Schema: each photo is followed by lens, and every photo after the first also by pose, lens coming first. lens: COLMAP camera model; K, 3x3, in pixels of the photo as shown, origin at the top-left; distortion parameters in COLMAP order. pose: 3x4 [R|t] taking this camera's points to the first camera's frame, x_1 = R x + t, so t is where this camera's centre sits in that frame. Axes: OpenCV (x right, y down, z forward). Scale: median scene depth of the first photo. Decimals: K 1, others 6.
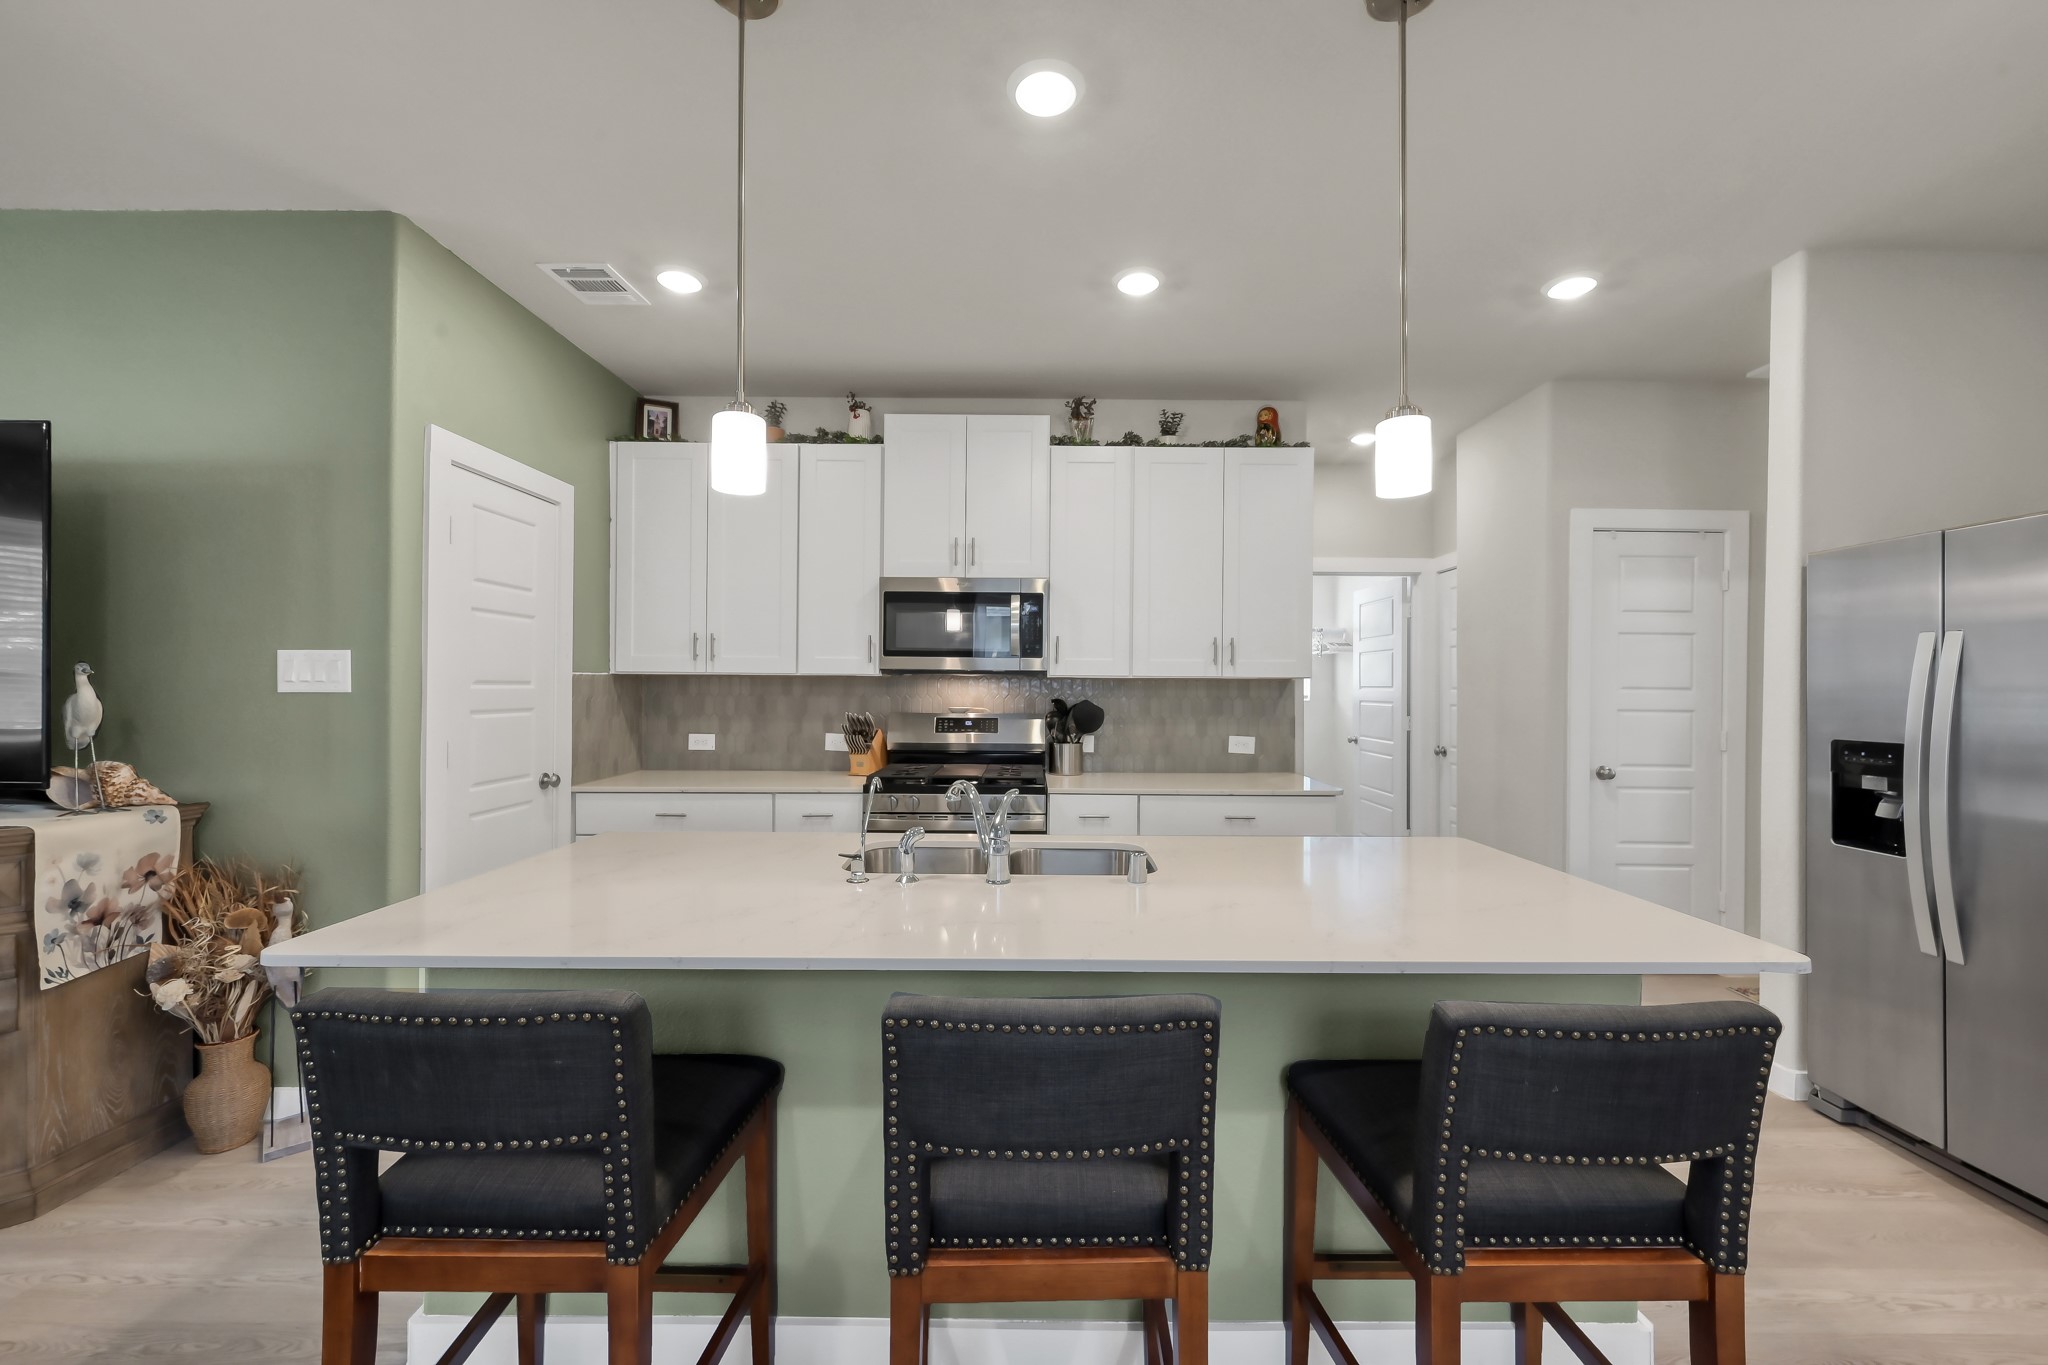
lens RADIAL K [[810.6, 0, 1028.5], [0, 810.6, 689.6], [0, 0, 1]] dist [-0.000613, -0.000065]
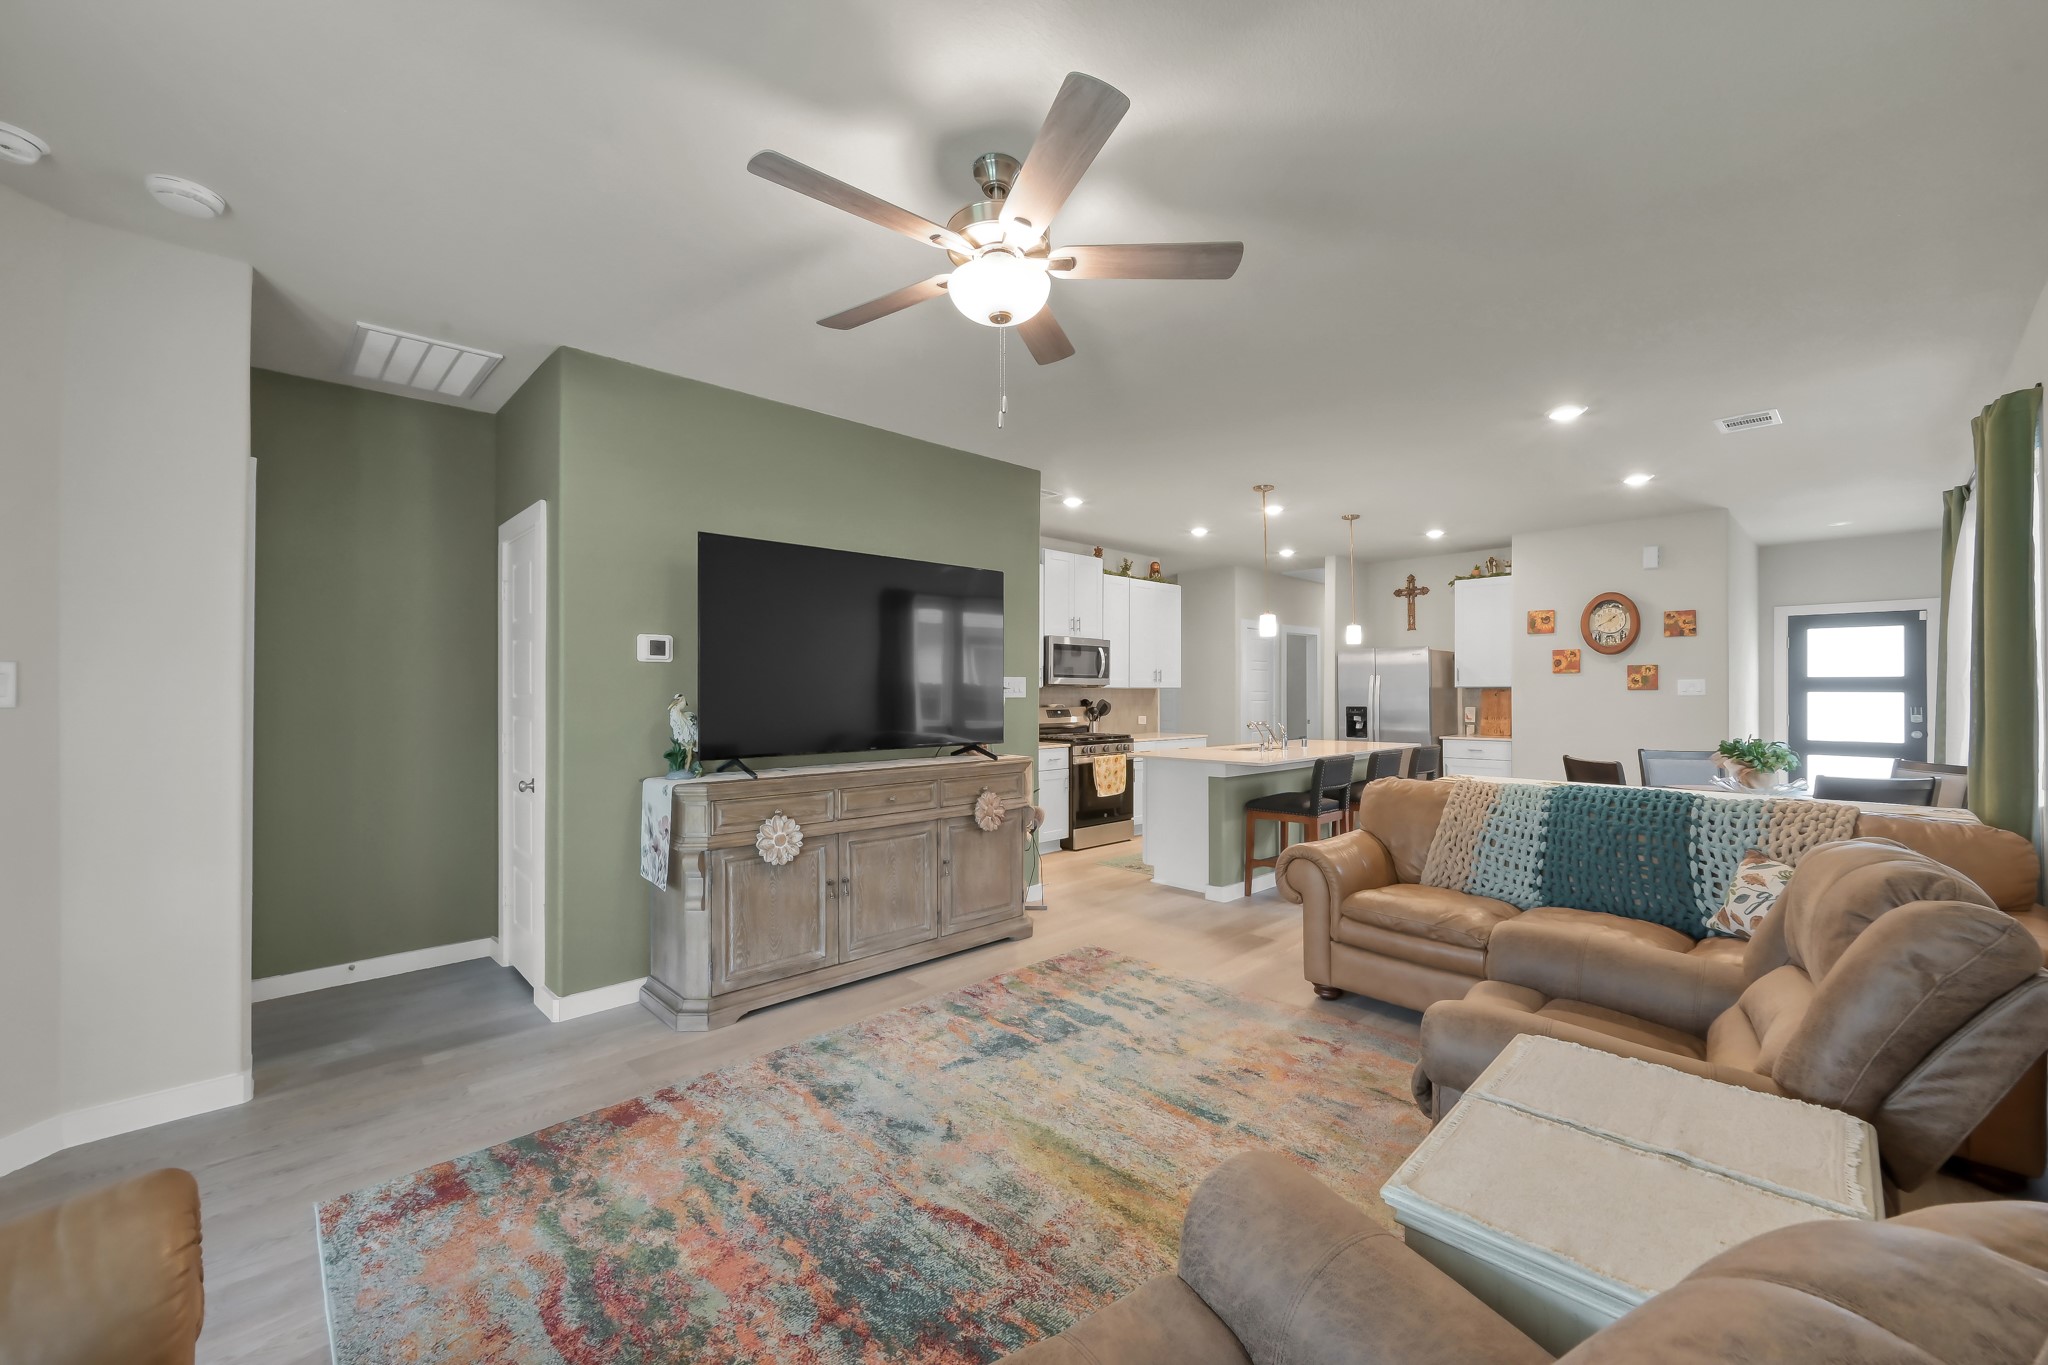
lens RADIAL K [[810.6, 0, 1035.4], [0, 810.6, 690.5], [0, 0, 1]] dist [-0.000613, -0.000065]
pose [[0.711764, -0.003307, 0.702411, -1.515020], [0.008302, 0.999959, -0.003704, -0.002071], [-0.702370, 0.008468, 0.711762, -0.322456]]
